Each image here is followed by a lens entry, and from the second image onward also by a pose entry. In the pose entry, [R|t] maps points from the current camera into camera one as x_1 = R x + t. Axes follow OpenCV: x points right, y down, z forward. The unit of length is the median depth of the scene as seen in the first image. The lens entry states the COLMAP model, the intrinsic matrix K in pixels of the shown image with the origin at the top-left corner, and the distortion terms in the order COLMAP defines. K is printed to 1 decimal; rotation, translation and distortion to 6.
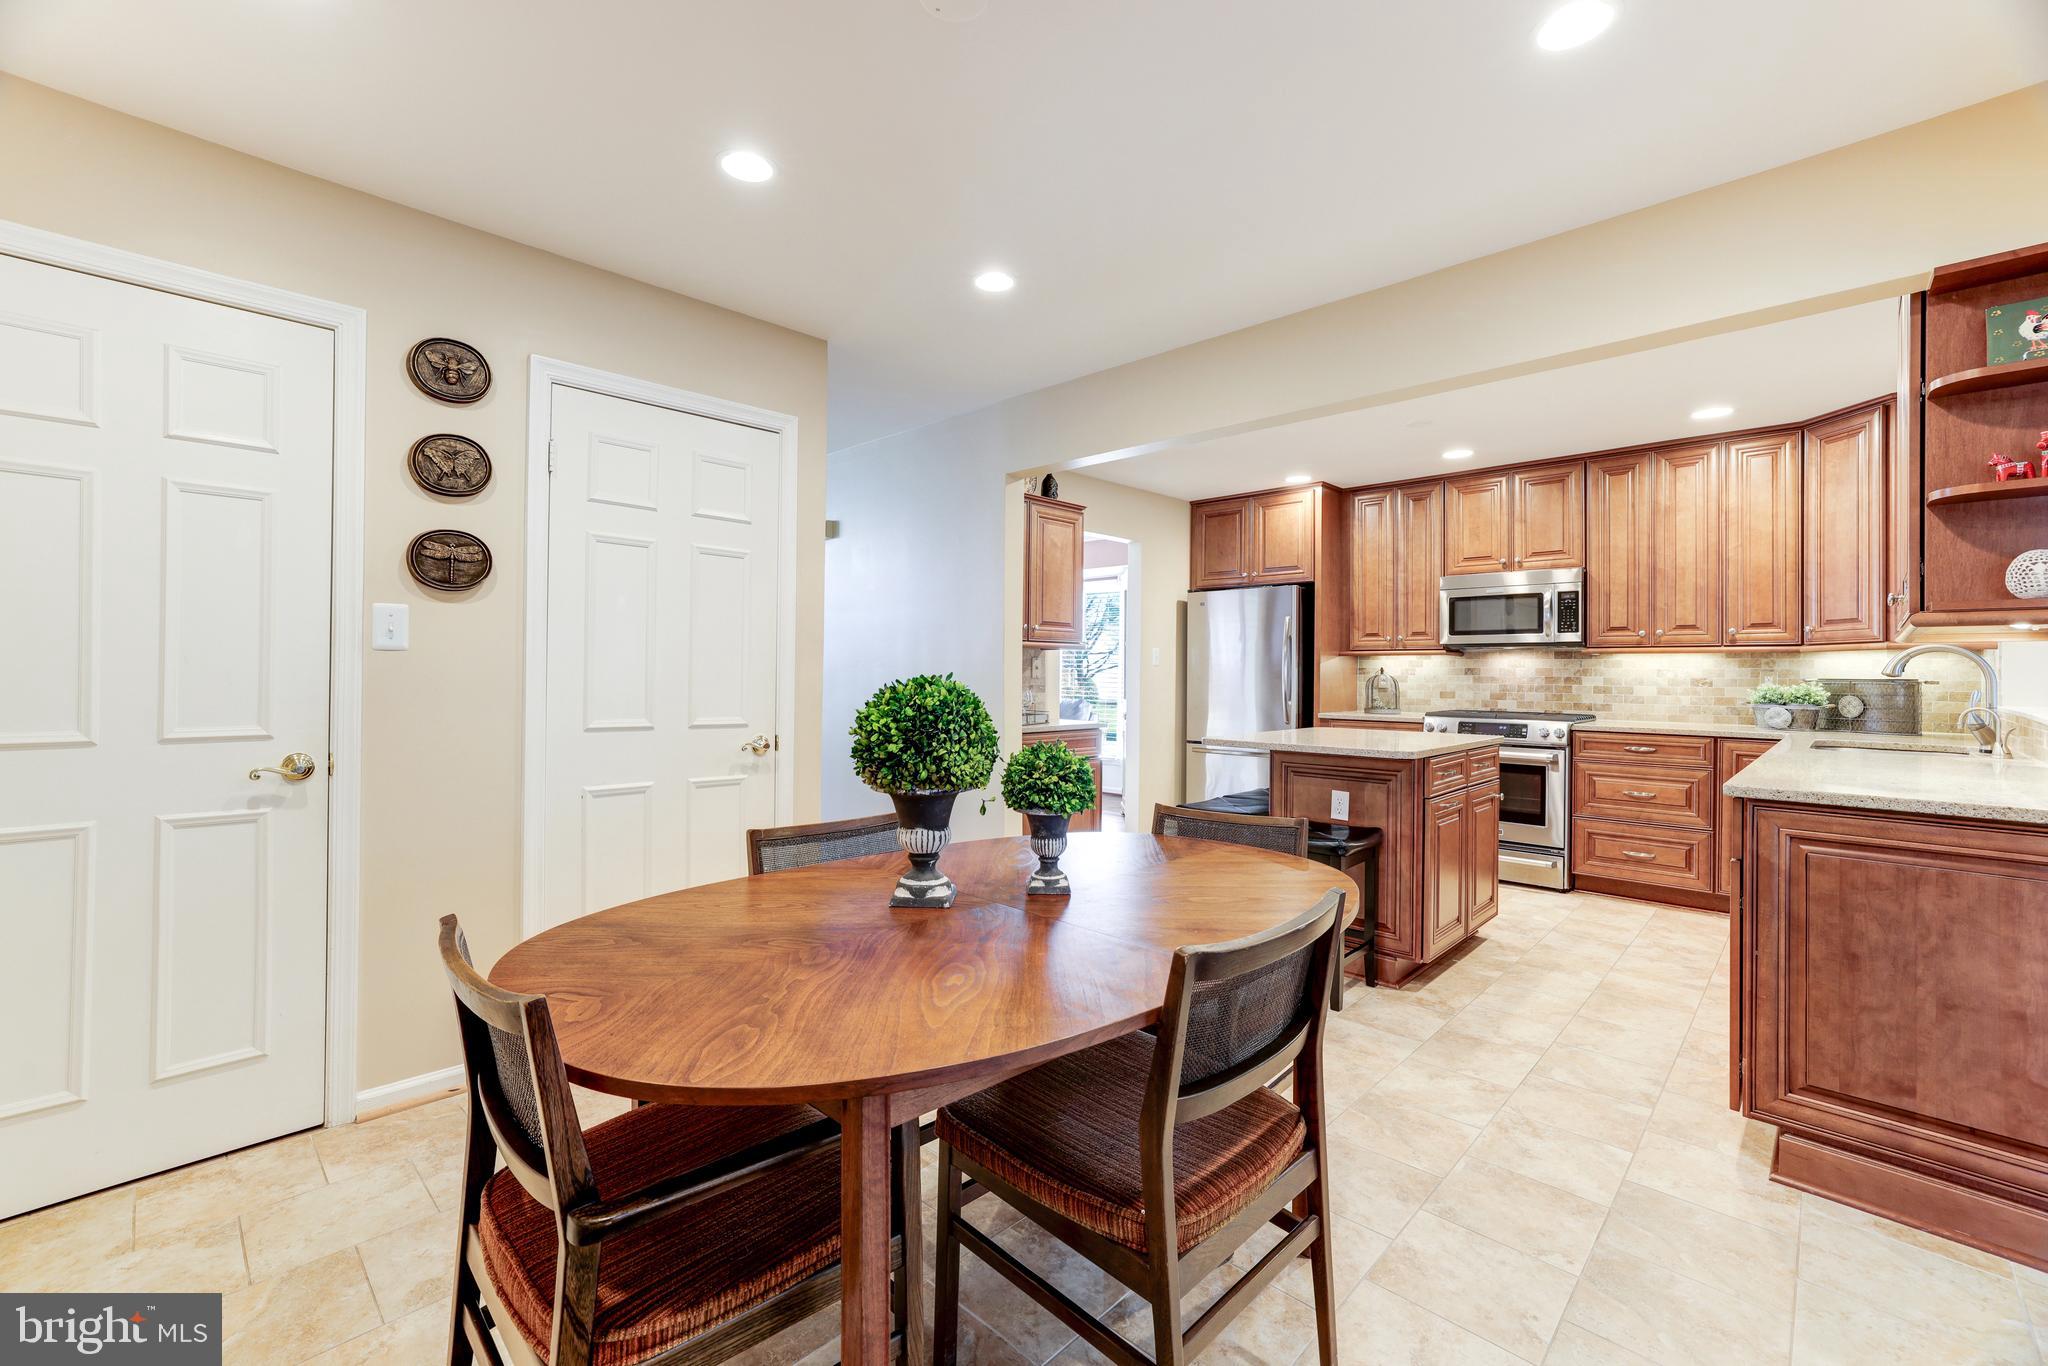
lens RADIAL K [[860.7, 0, 1028.4], [0, 860.7, 665.5], [0, 0, 1]] dist [-0.029162, 0.019270]
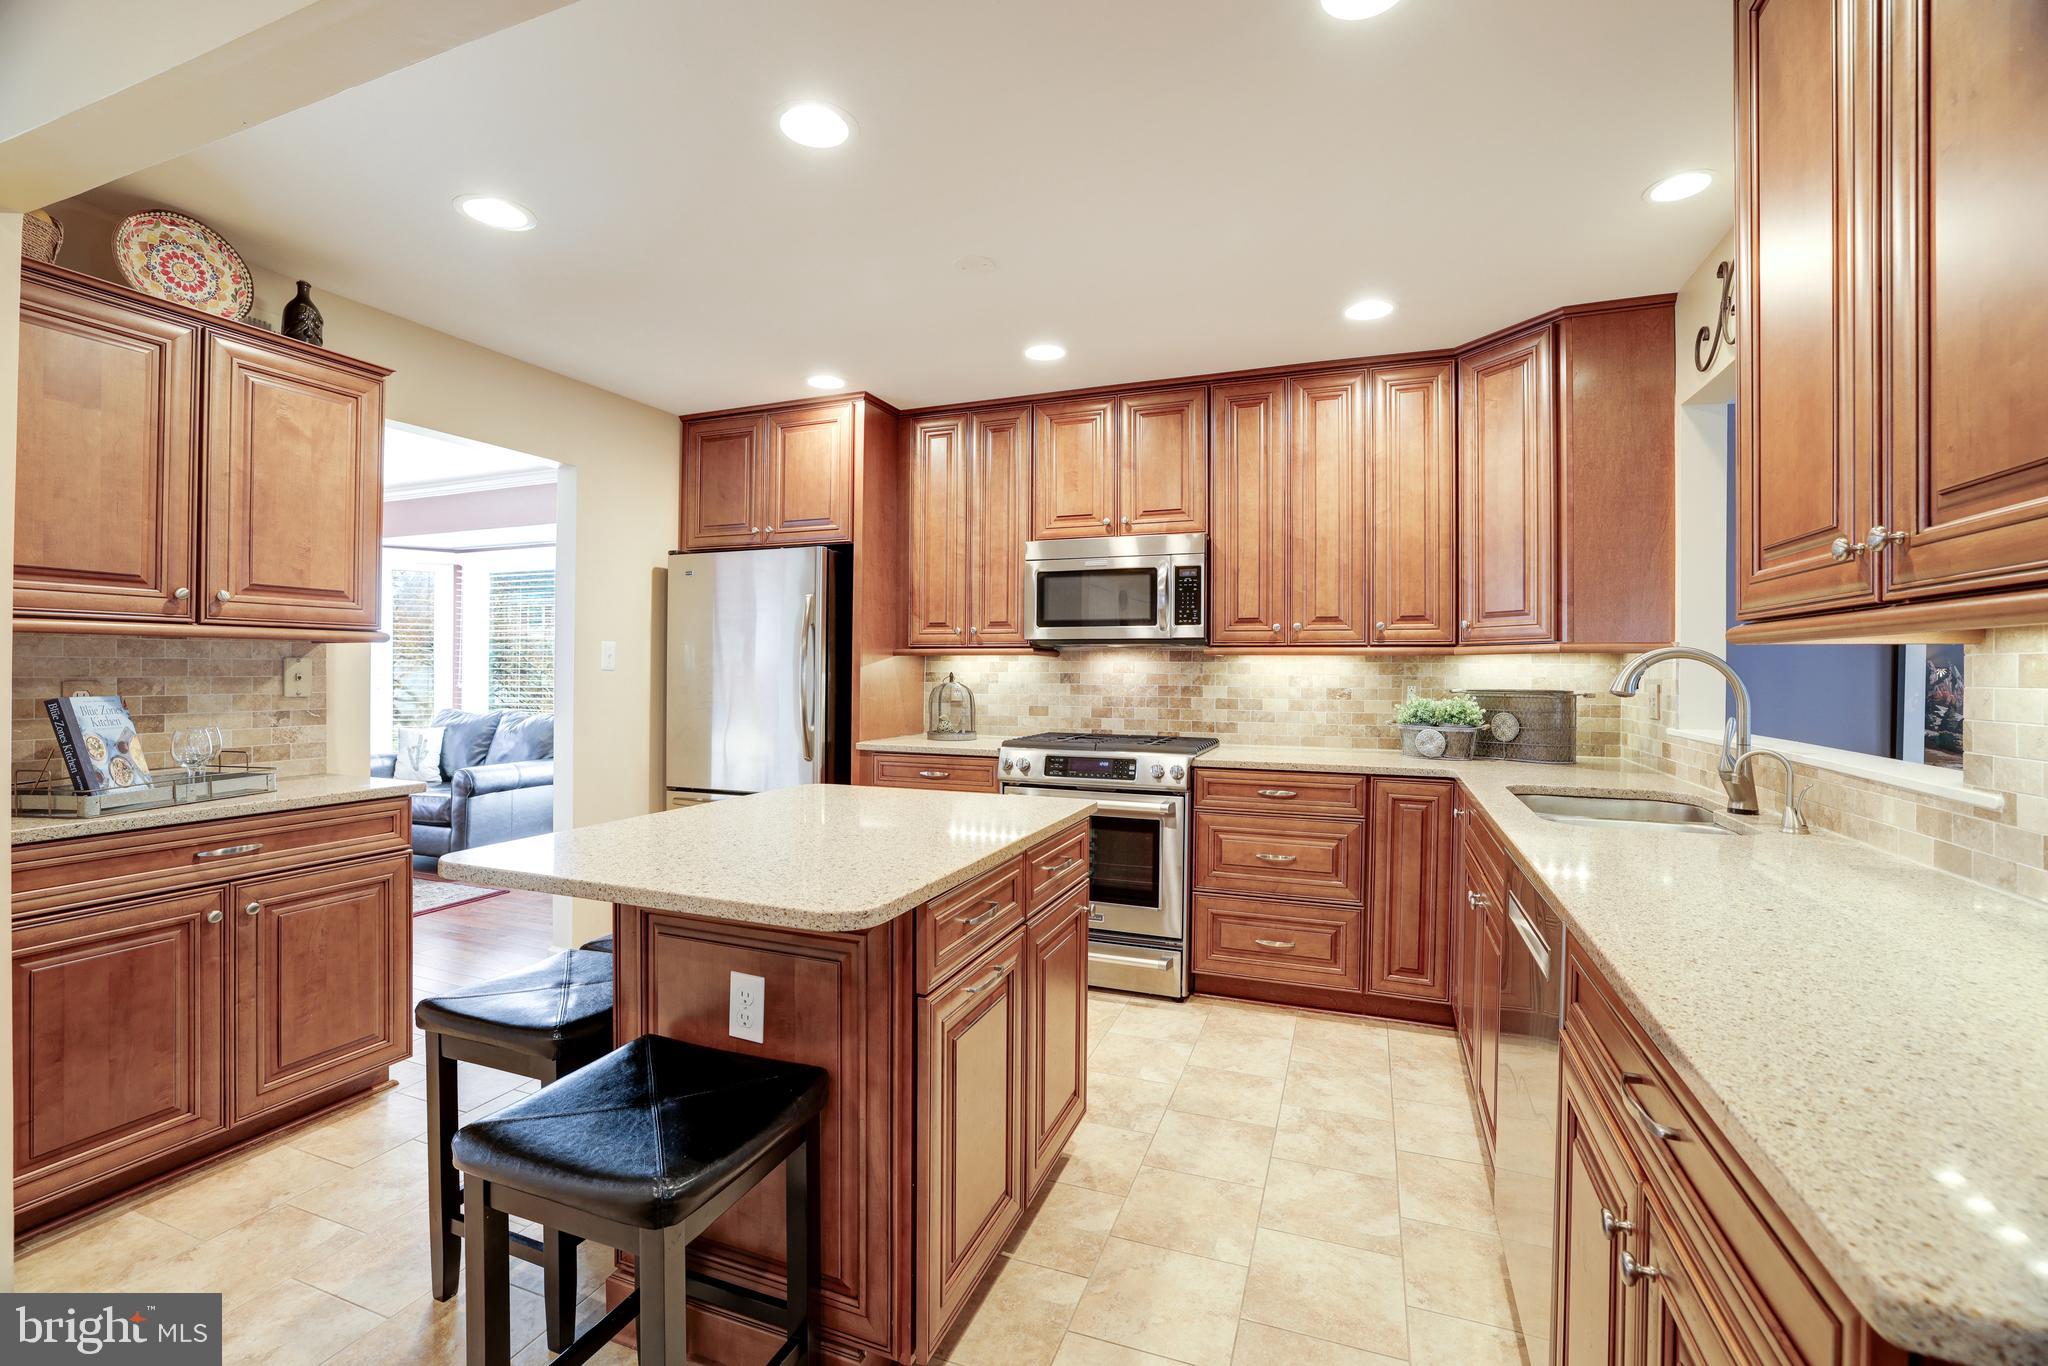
lens RADIAL K [[891.9, 0, 1022.7], [0, 891.9, 671.2], [0, 0, 1]] dist [-0.053166, 0.022360]
pose [[0.922964, -0.002679, 0.384876, 0.233523], [-0.001907, 0.999932, 0.011534, -0.008855], [-0.384881, -0.011379, 0.922896, 0.389871]]
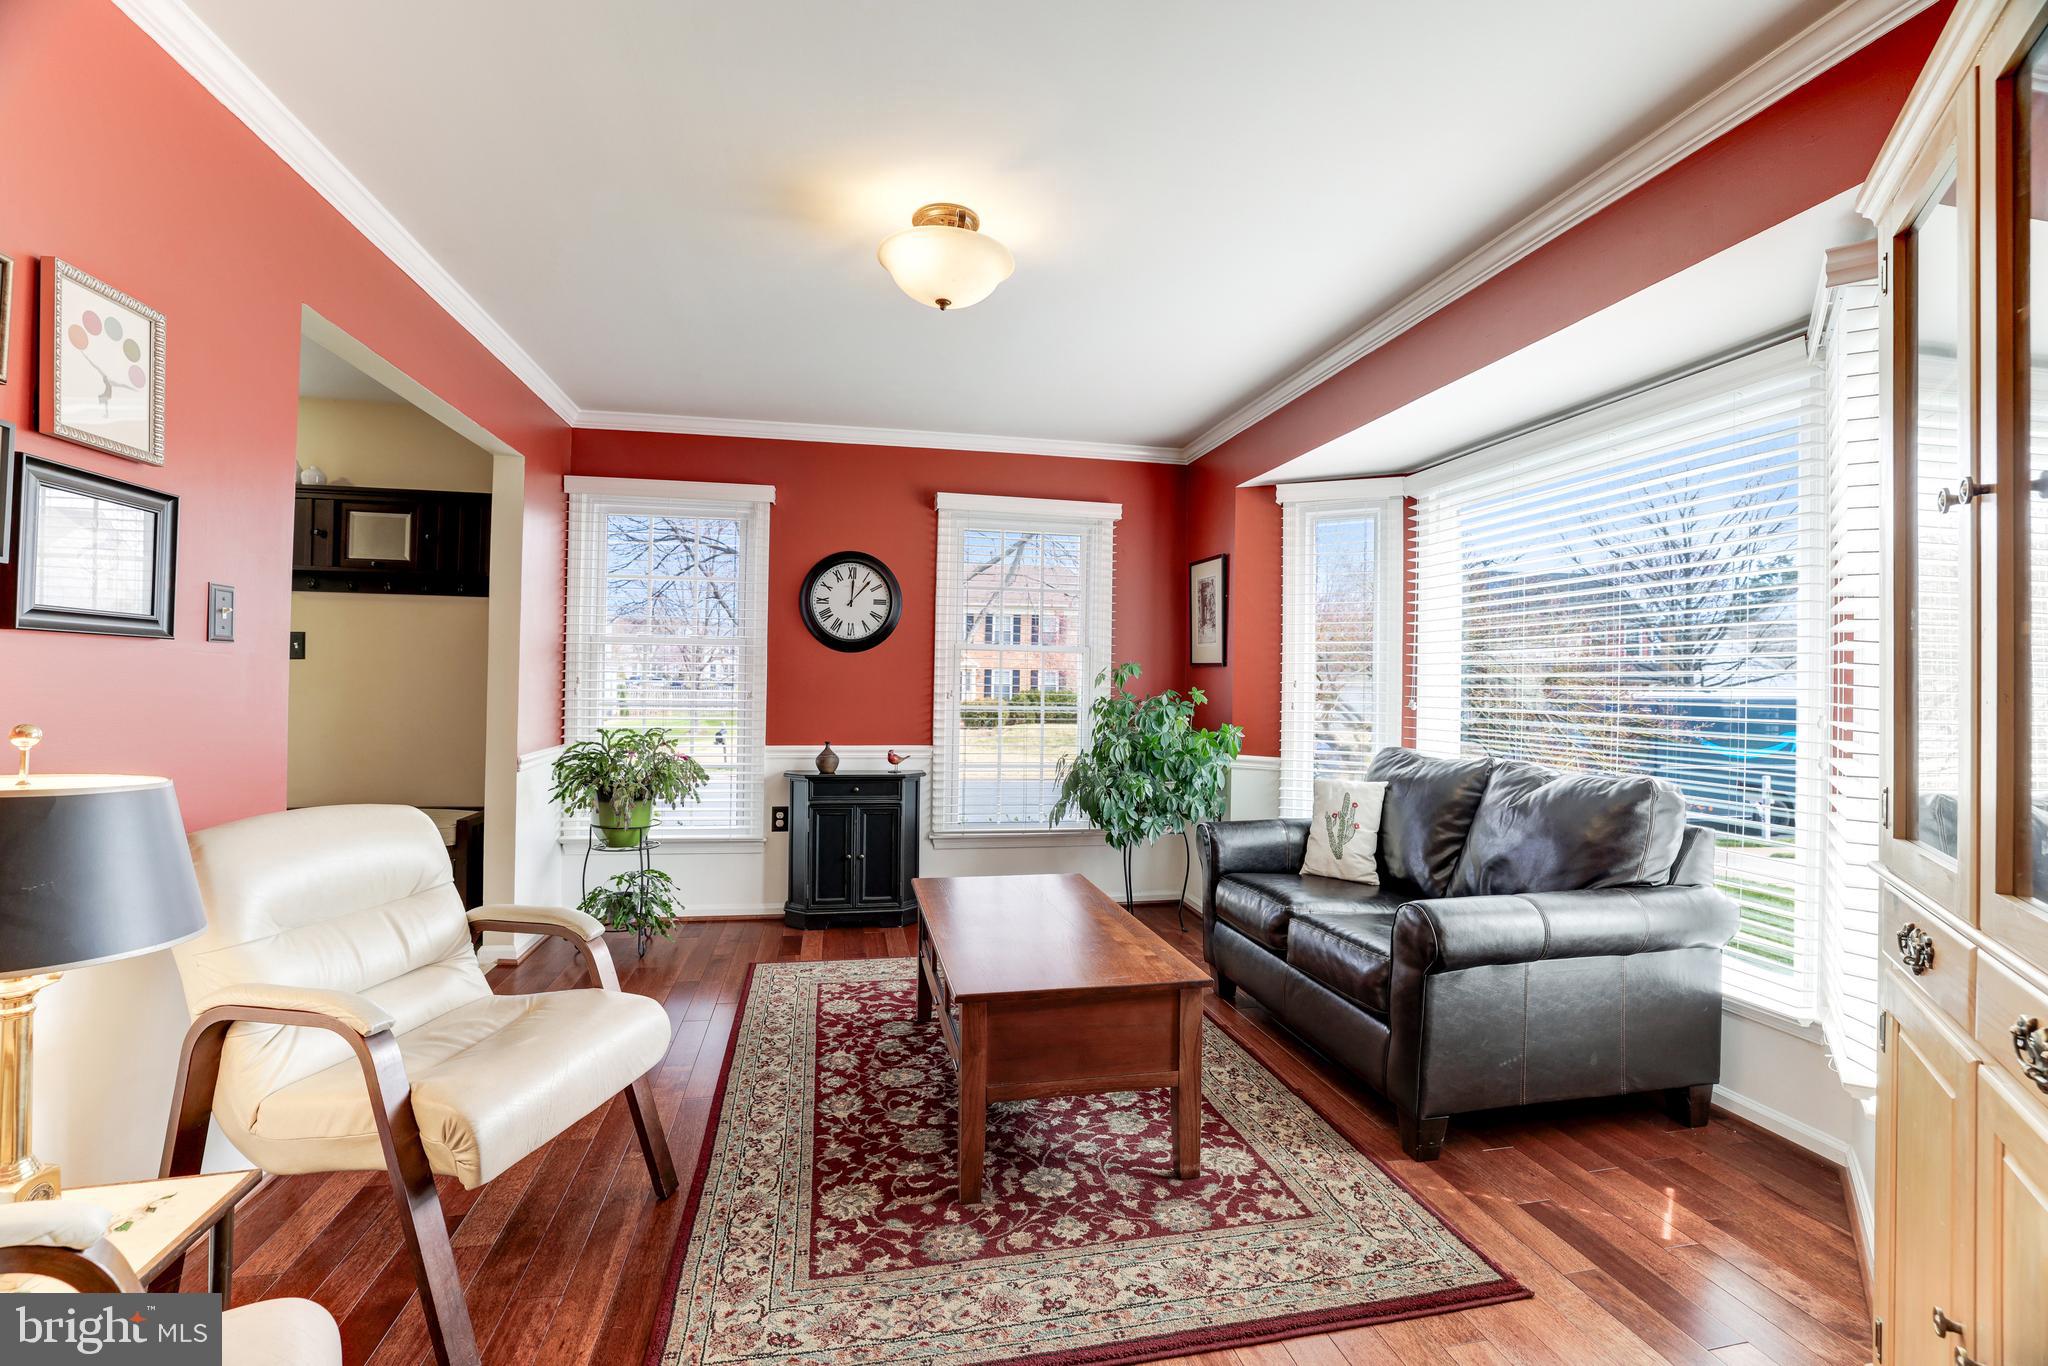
lens RADIAL K [[885.5, 0, 1015.6], [0, 885.5, 668.8], [0, 0, 1]] dist [-0.043140, 0.011675]
pose [[0.823327, -0.004720, -0.567547, 0.099684], [-0.003257, 0.999910, -0.013040, 0.009393], [0.567558, 0.012585, 0.823237, 1.150690]]
